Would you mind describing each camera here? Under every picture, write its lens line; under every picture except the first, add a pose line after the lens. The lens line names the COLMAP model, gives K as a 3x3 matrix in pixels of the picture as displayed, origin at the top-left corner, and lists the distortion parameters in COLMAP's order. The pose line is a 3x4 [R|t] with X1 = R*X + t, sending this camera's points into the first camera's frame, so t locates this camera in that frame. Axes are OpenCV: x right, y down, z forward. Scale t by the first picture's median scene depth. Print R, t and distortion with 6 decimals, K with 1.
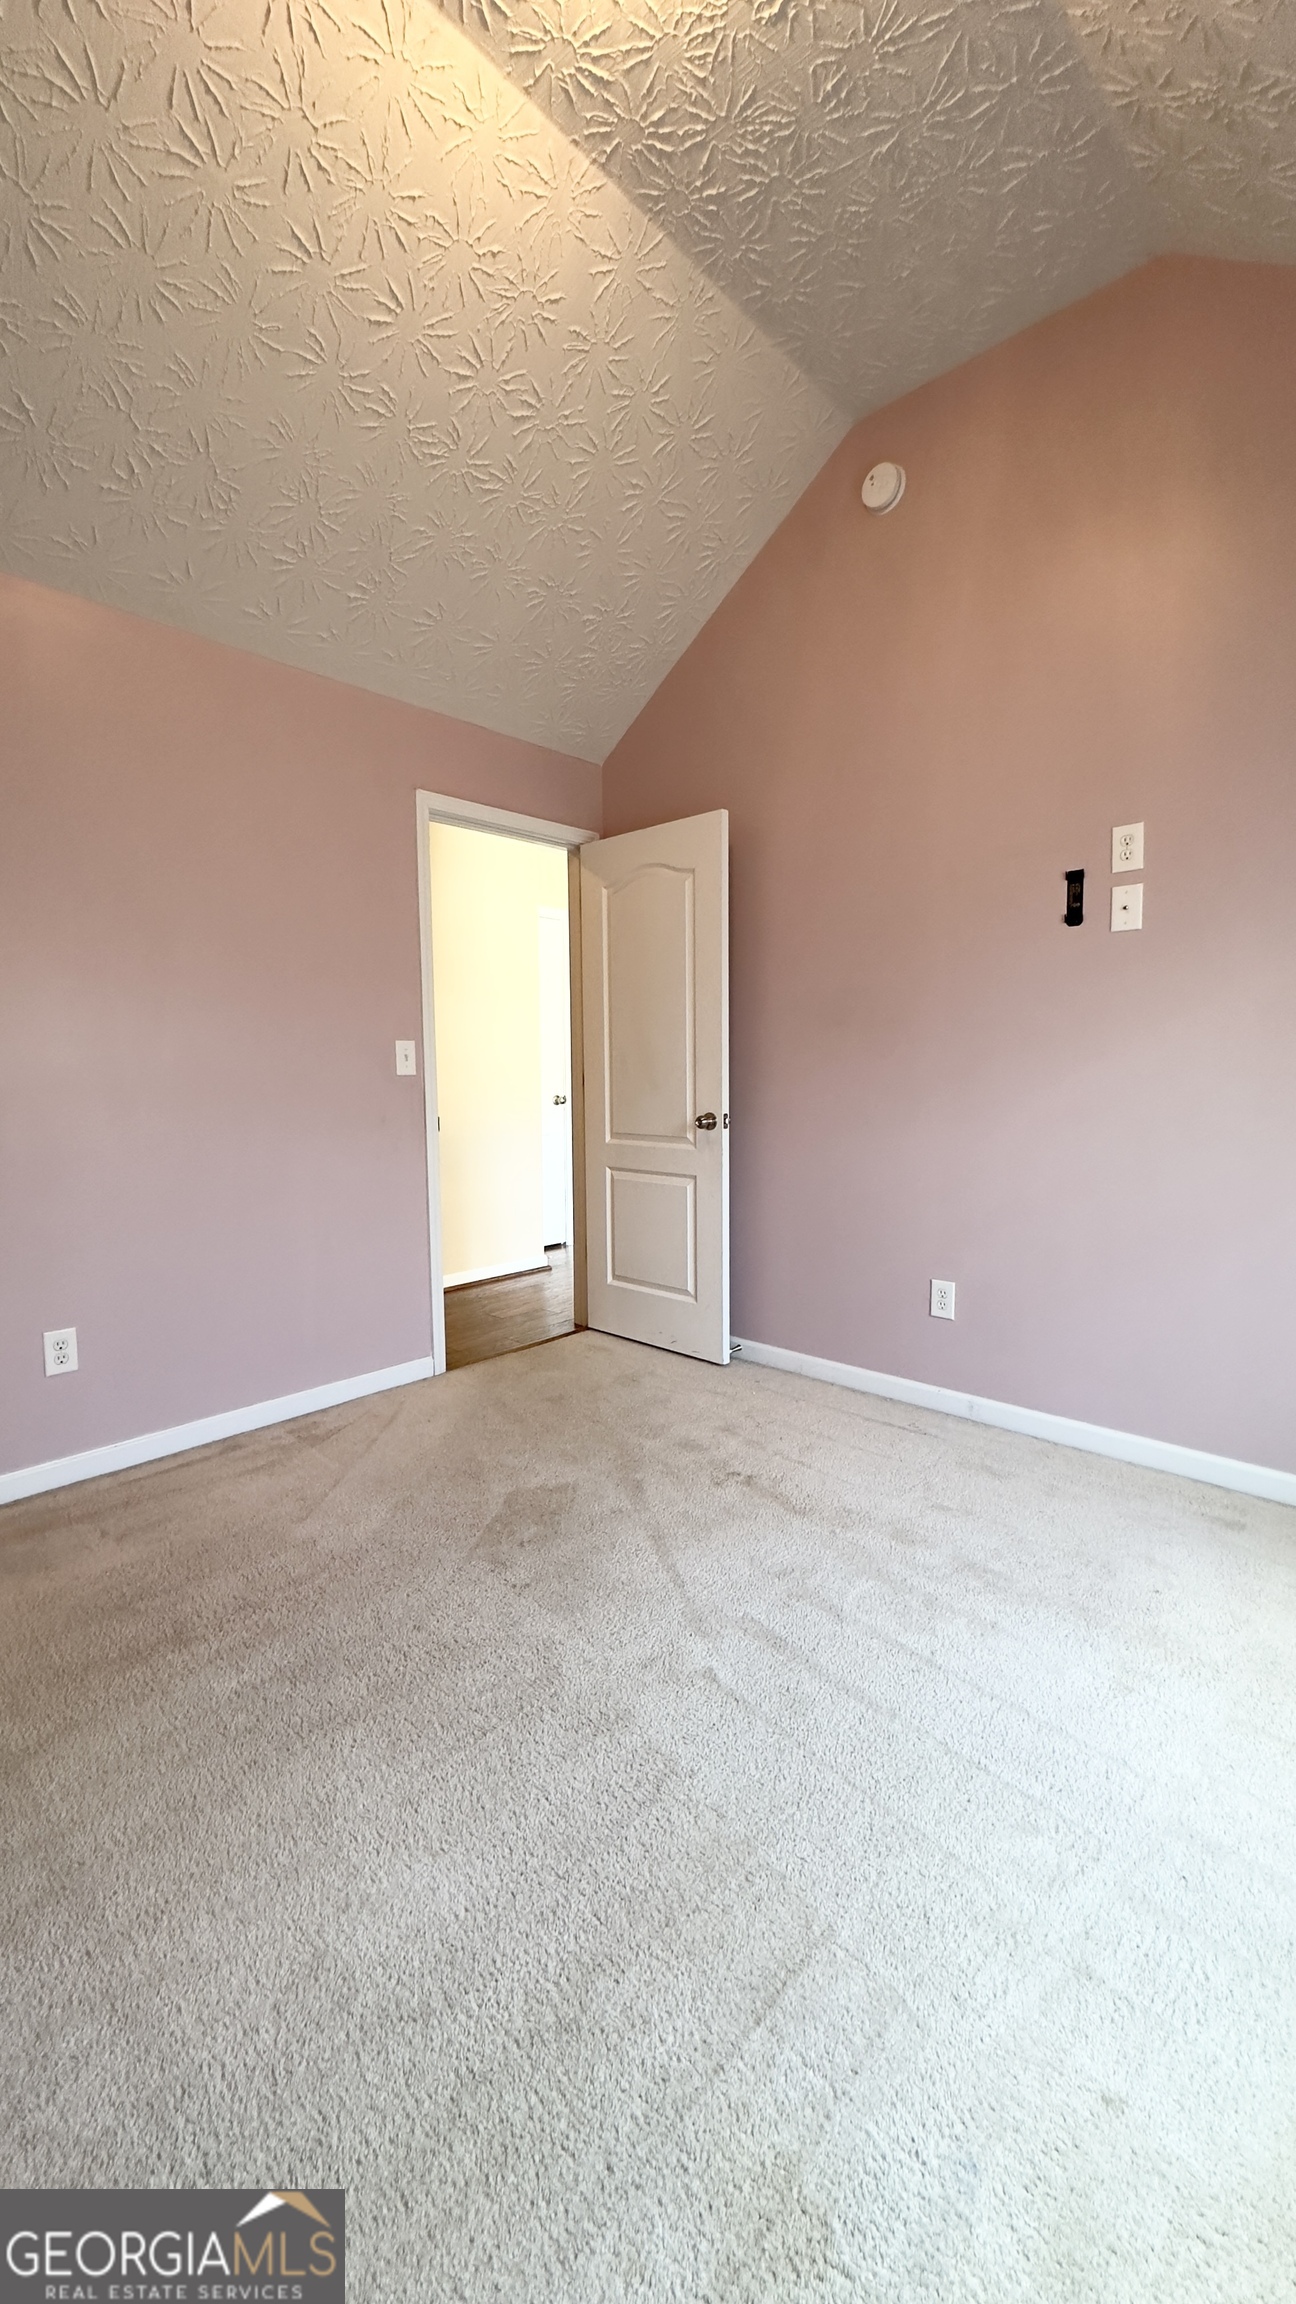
lens RADIAL K [[935.2, 0, 647.4], [0, 935.2, 1149.5], [0, 0, 1]] dist [-0.006638, -0.000097]
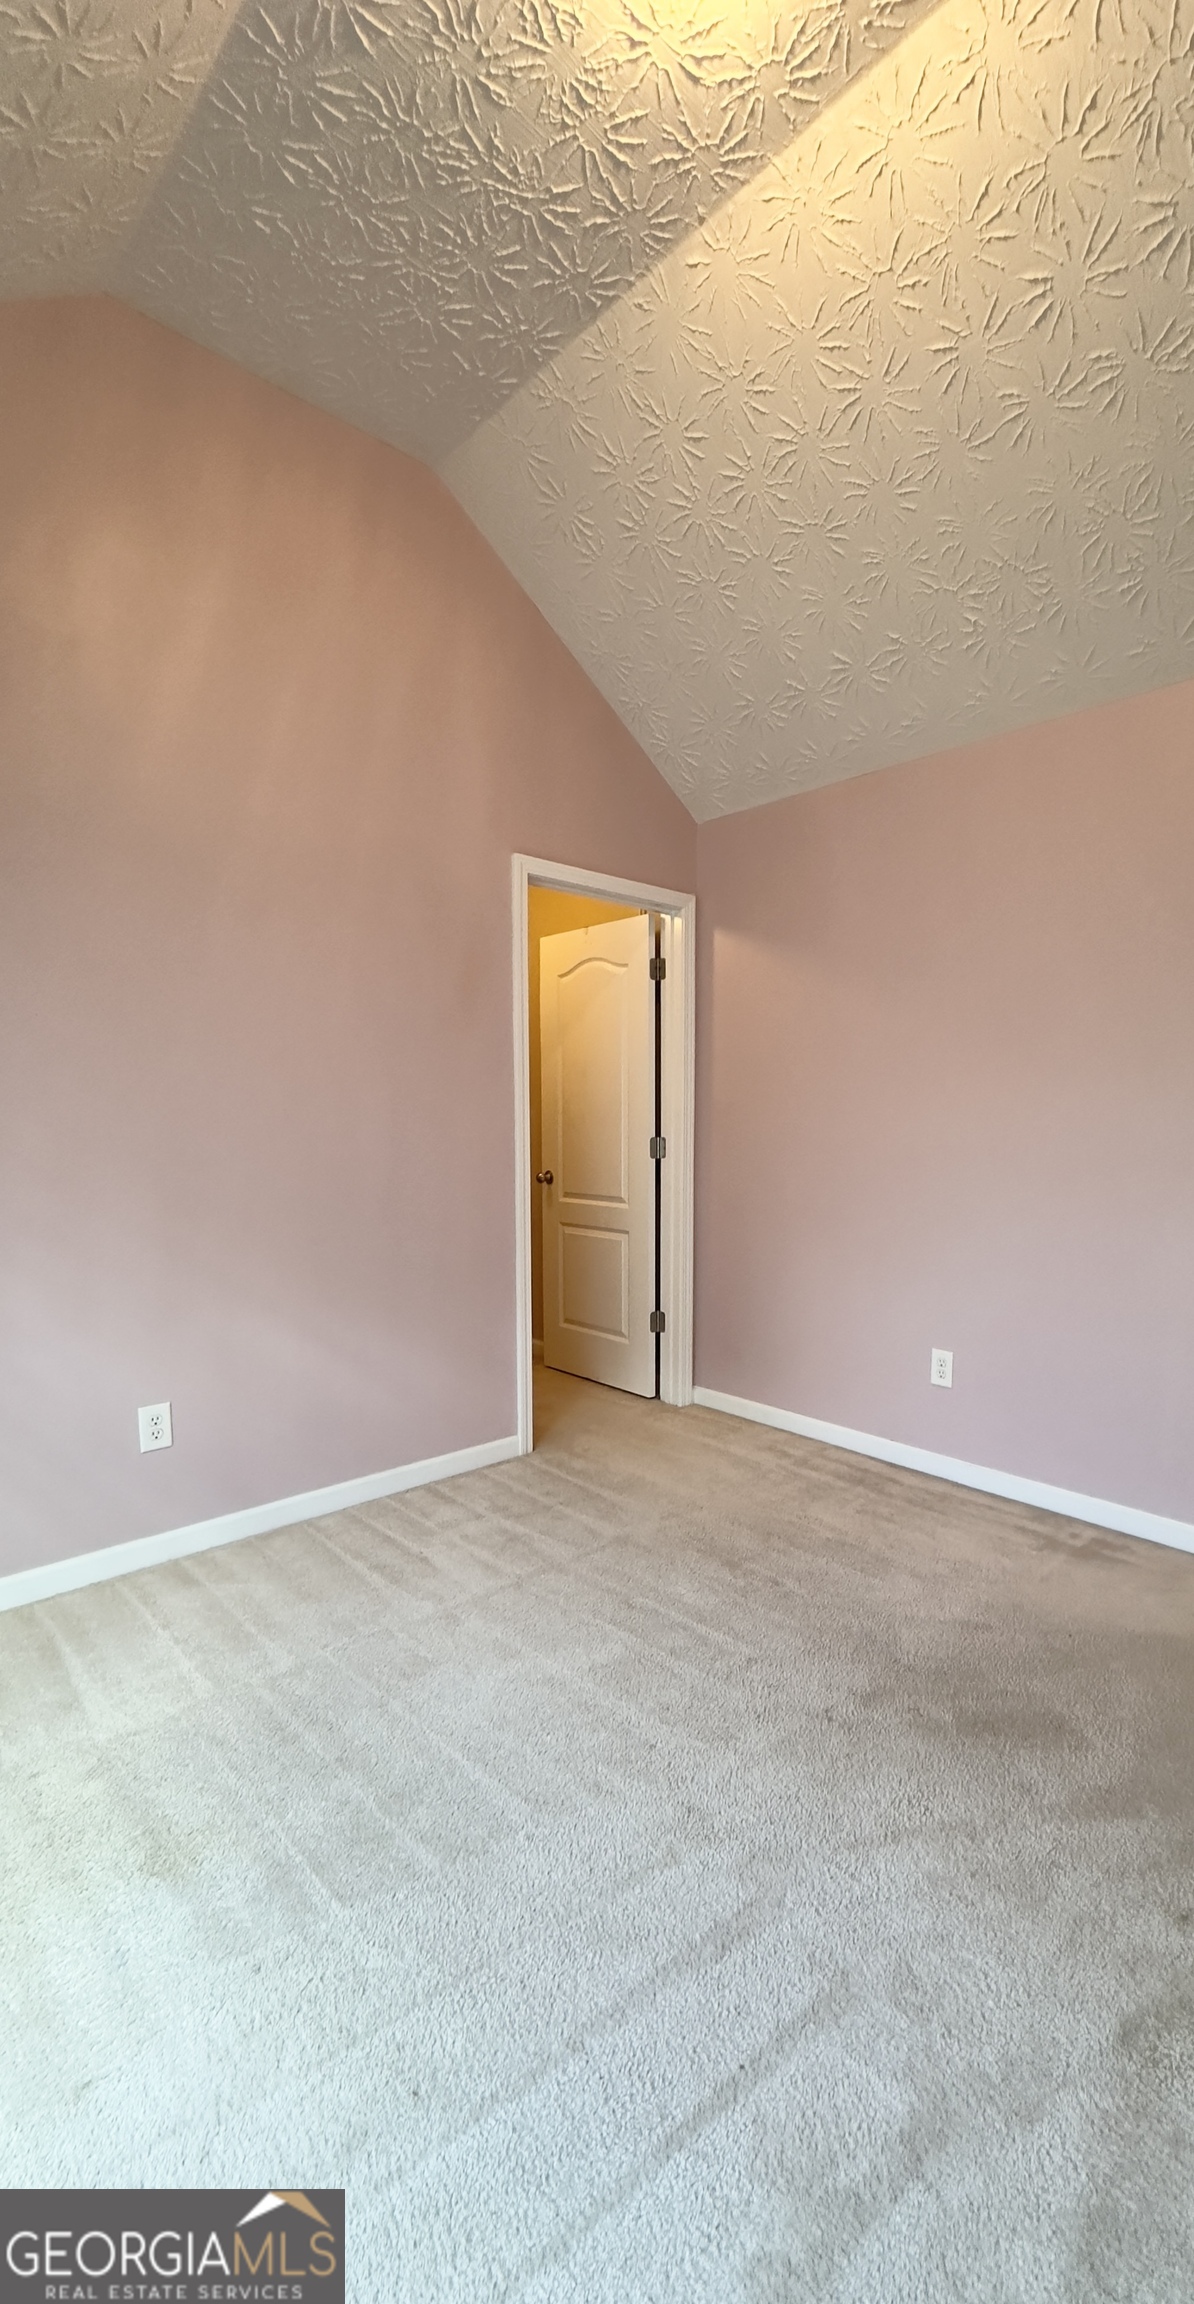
lens RADIAL K [[948.7, 0, 688.9], [0, 948.7, 1191.7], [0, 0, 1]] dist [-0.002681, -0.000232]
pose [[-0.033415, 0.082099, -0.996064, 0.616292], [-0.103914, 0.990933, 0.085163, -0.087162], [0.994025, 0.106351, -0.024581, 0.679634]]
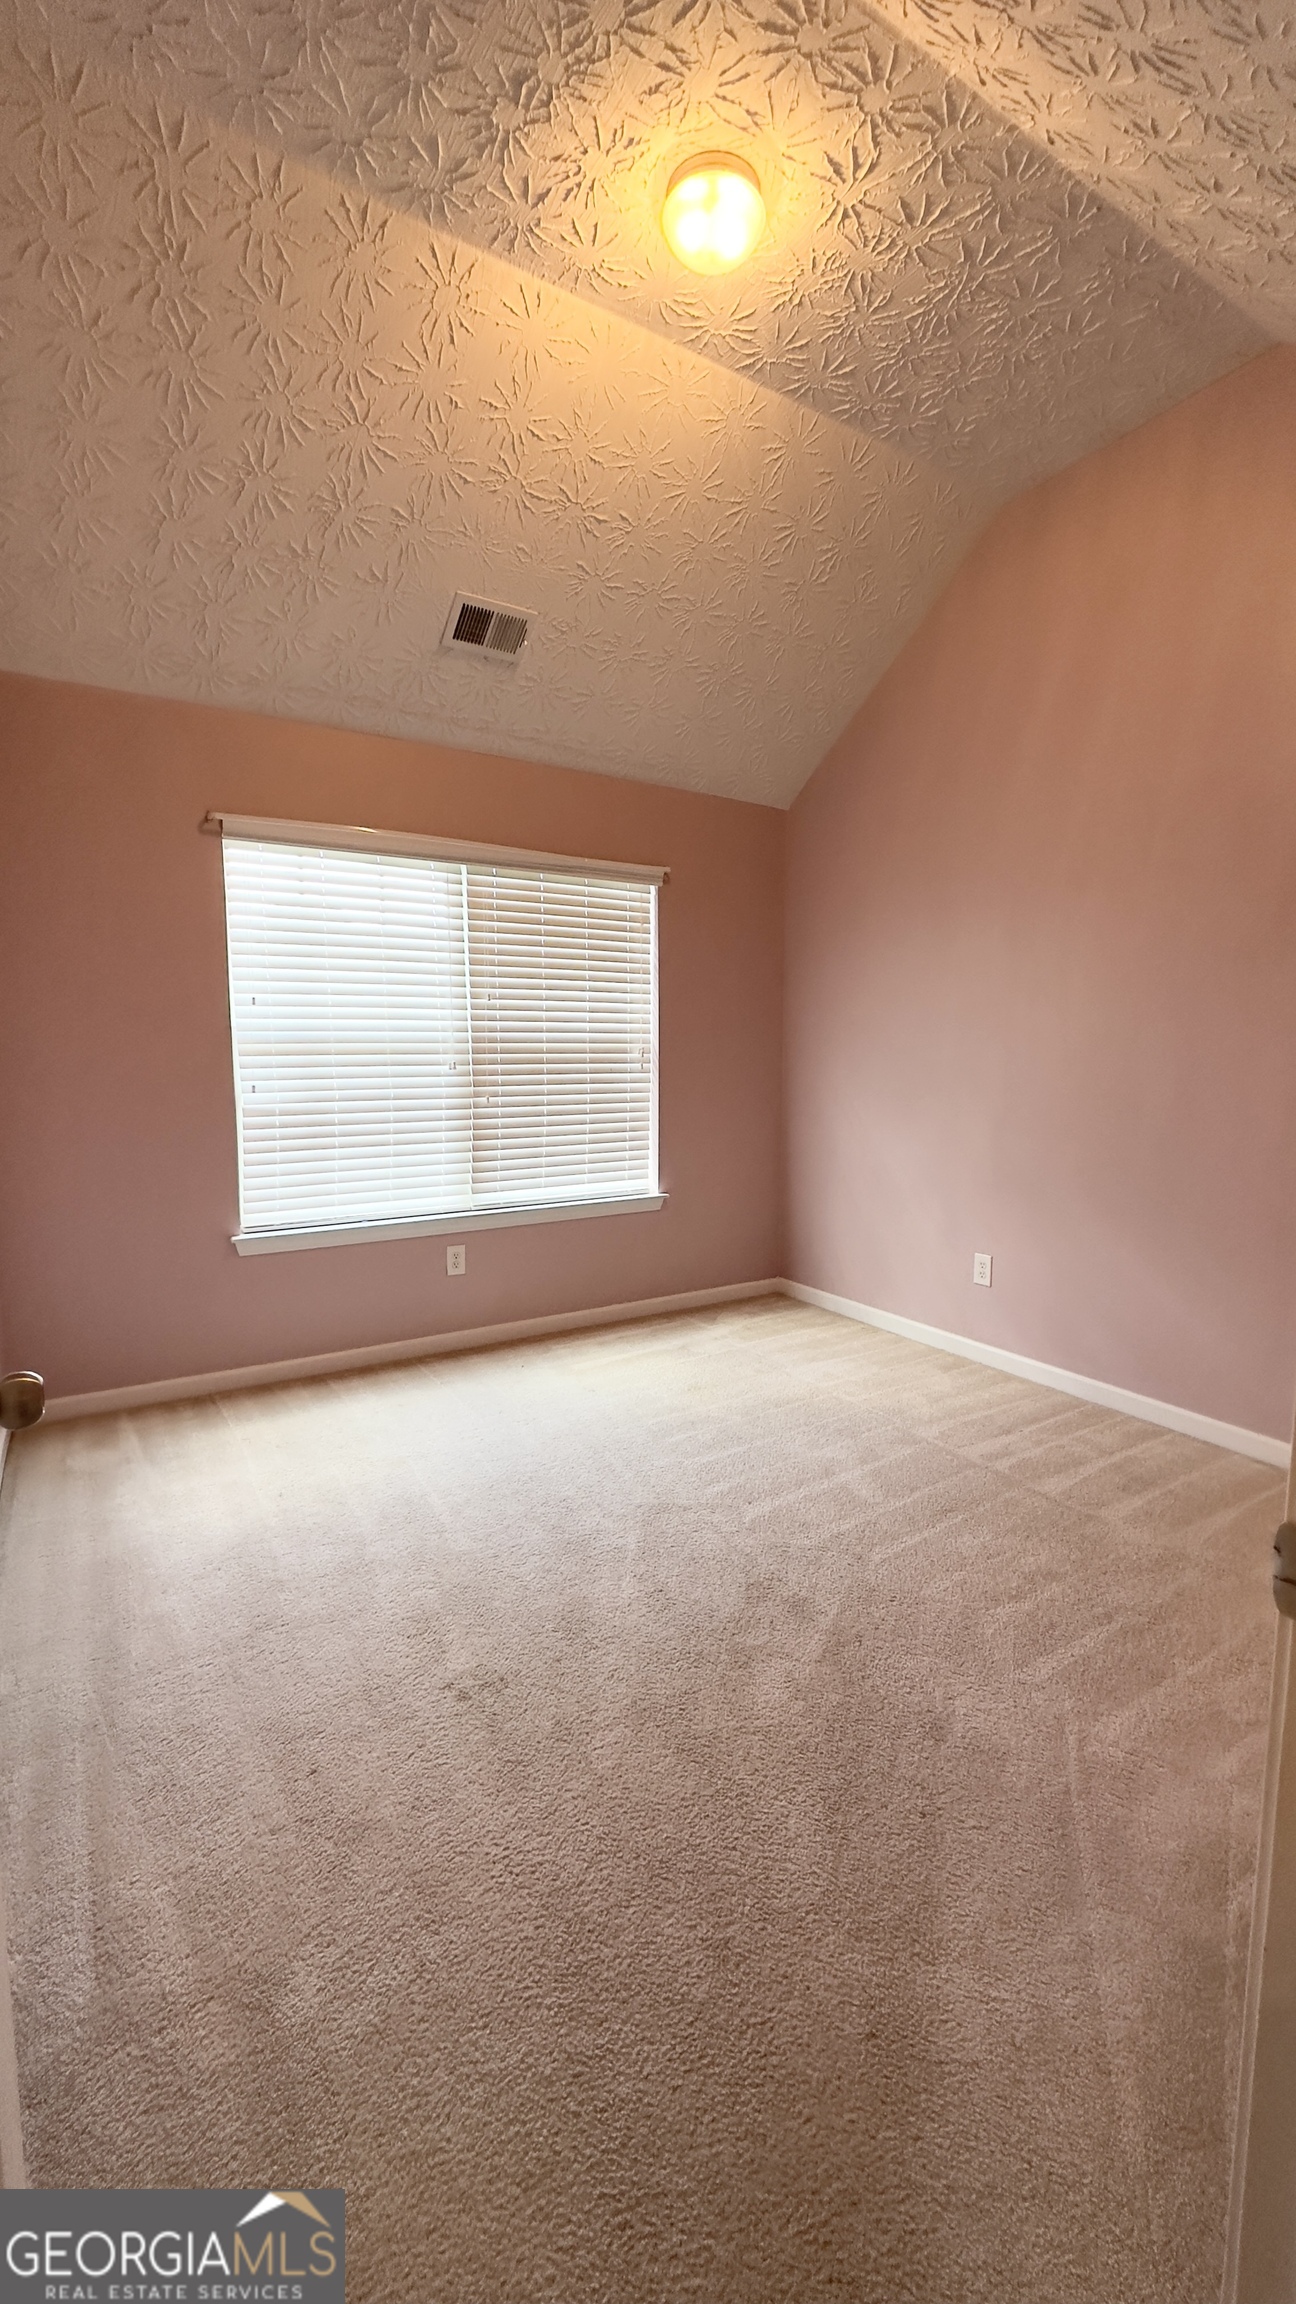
lens RADIAL K [[935.2, 0, 652.5], [0, 935.2, 1150.3], [0, 0, 1]] dist [-0.006638, -0.000097]
pose [[-0.962623, -0.023788, 0.269798, -0.225468], [0.033132, 0.978312, 0.204472, -0.190475], [-0.268810, 0.205768, -0.940957, 1.578335]]
